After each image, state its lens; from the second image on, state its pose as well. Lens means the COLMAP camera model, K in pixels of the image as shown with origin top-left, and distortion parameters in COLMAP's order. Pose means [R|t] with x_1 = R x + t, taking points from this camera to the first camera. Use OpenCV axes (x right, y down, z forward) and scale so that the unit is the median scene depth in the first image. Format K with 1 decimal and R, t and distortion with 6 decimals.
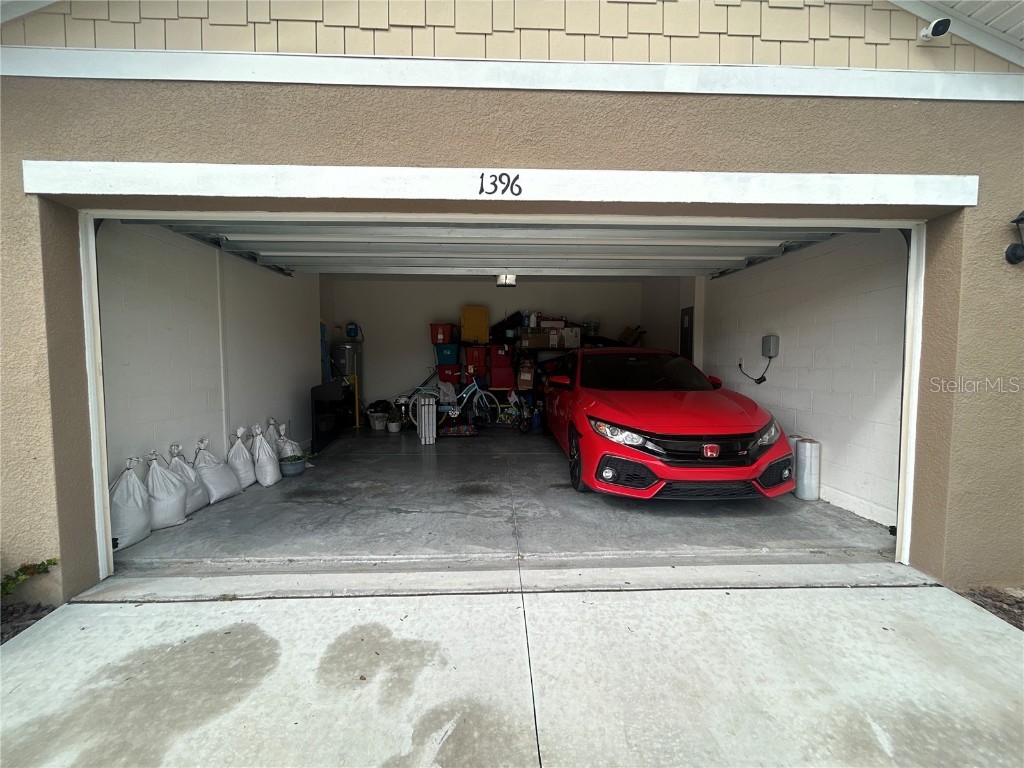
lens RADIAL K [[414.0, 0, 512.0], [0, 414.0, 384.0], [0, 0, 1]] dist [0.001152, 0.000293]
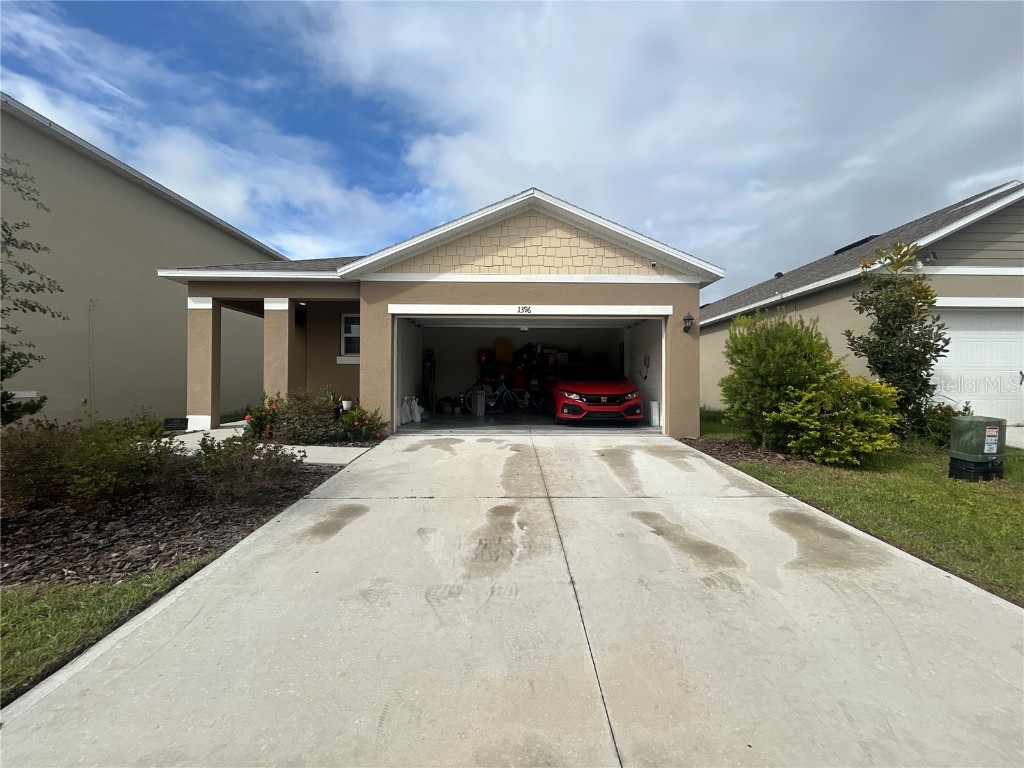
lens RADIAL K [[414.0, 0, 512.0], [0, 414.0, 384.0], [0, 0, 1]] dist [0.001152, 0.000293]
pose [[0.999576, 0.004027, -0.028823, -0.018540], [-0.005830, 0.998012, -0.062758, 0.200519], [0.028513, 0.062900, 0.997612, -1.404152]]
